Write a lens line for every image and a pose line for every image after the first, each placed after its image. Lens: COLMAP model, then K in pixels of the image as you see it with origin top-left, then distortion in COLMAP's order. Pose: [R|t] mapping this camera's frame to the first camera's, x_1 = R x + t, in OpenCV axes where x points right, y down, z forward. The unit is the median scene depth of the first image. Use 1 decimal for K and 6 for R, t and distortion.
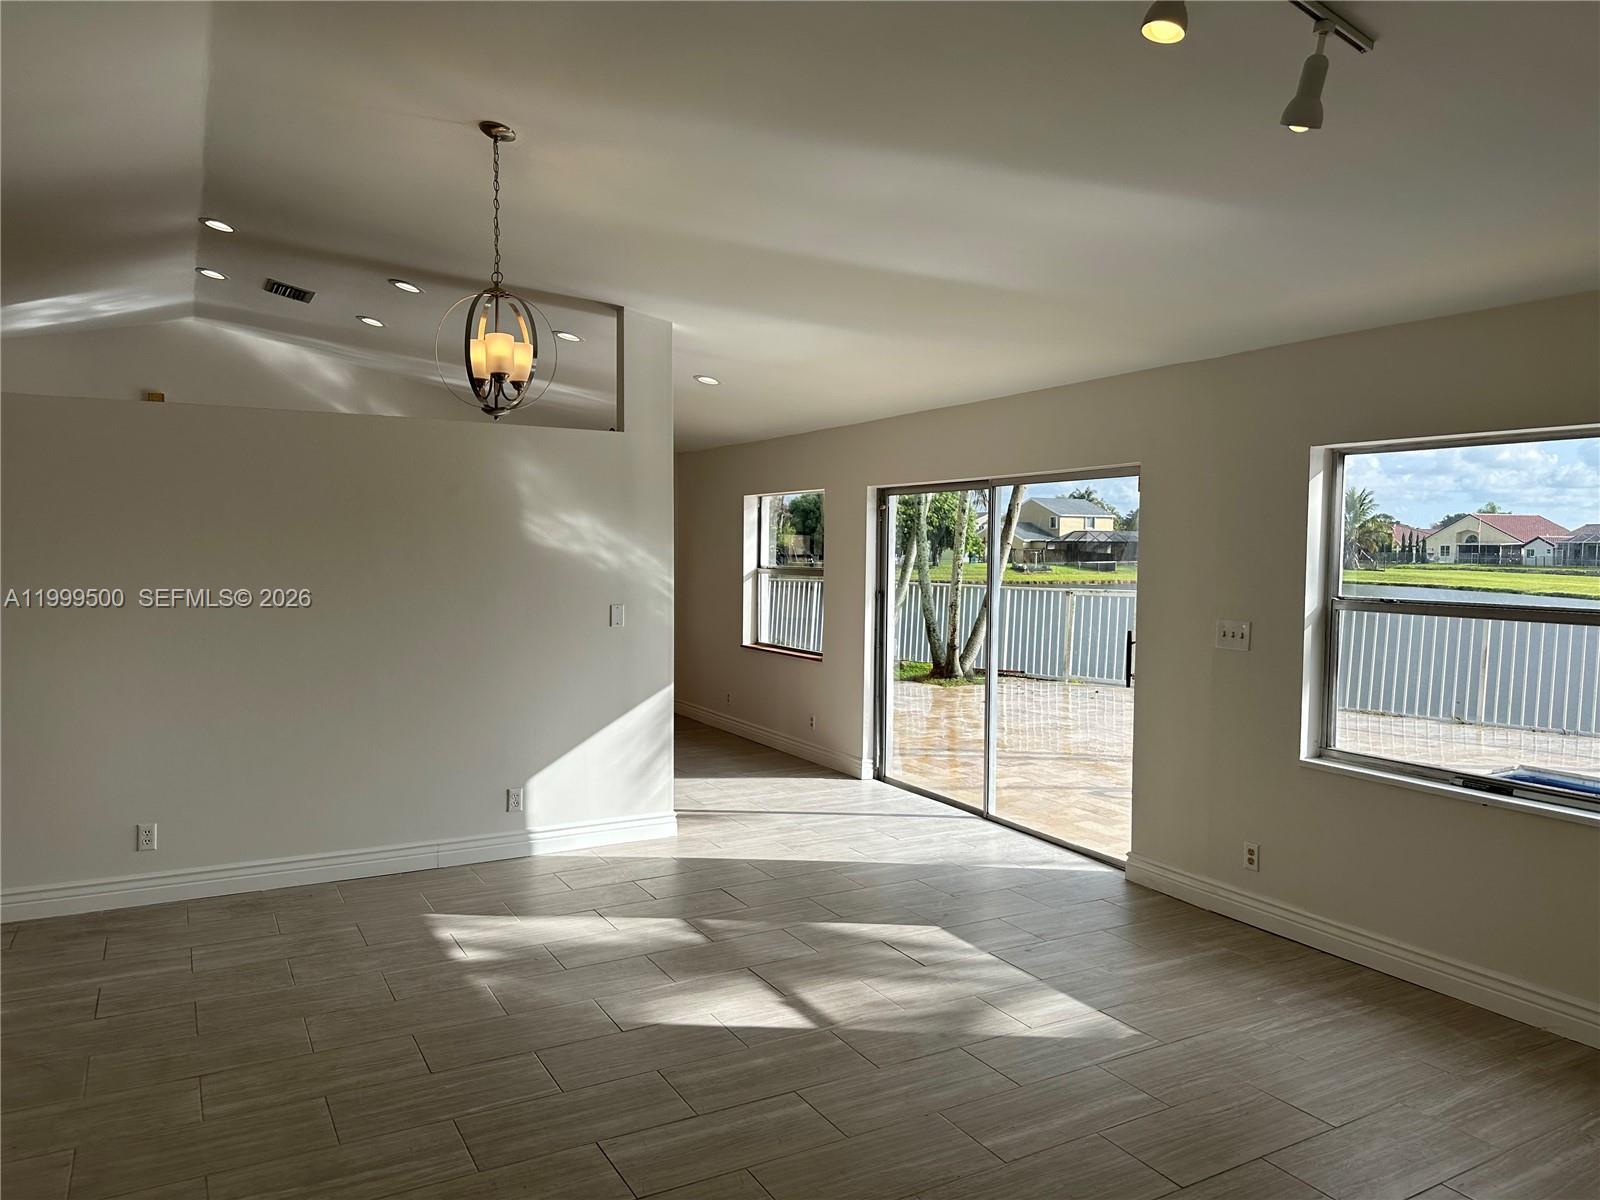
lens RADIAL K [[1114.4, 0, 799.1], [0, 1114.4, 593.2], [0, 0, 1]] dist [0.033621, -0.018366]
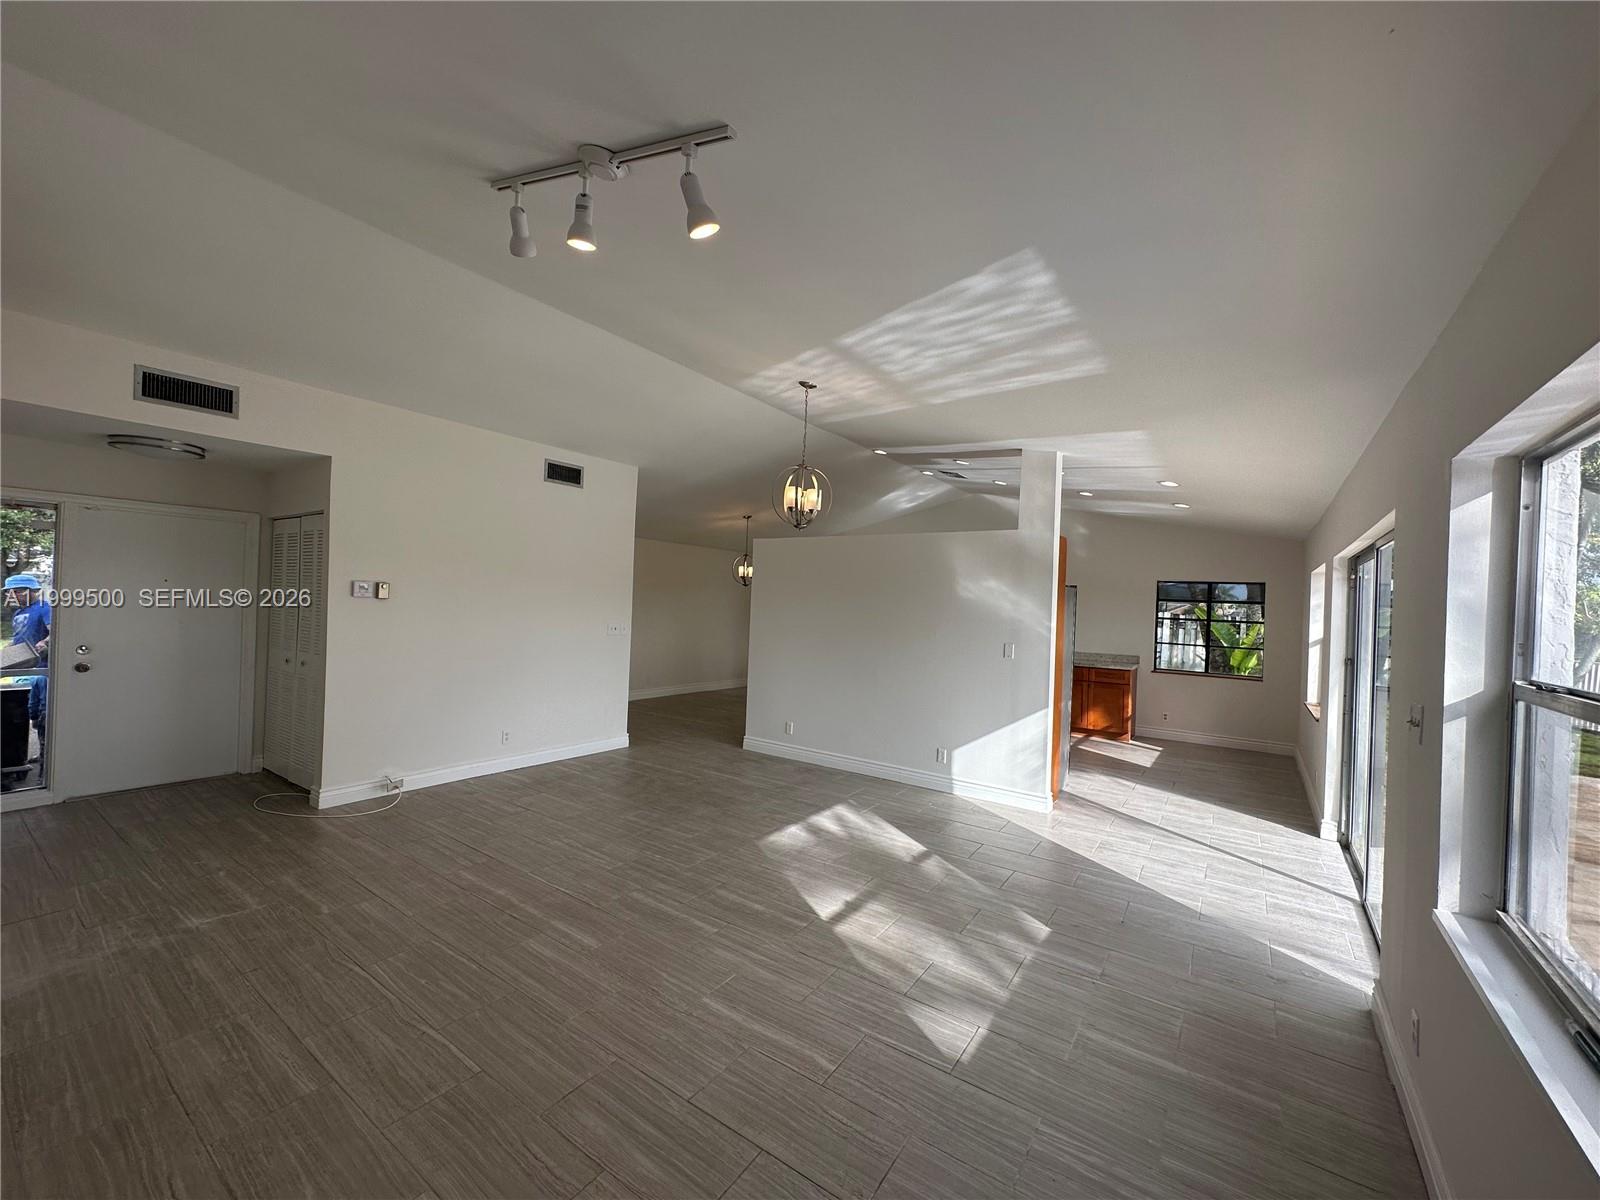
lens RADIAL K [[641.6, 0, 798.3], [0, 641.6, 607.7], [0, 0, 1]] dist [-0.005840, 0.000995]
pose [[0.427801, 0.012496, -0.903786, 0.451524], [-0.071197, 0.997264, -0.019912, -0.001178], [0.901064, 0.072865, 0.427520, 0.339308]]
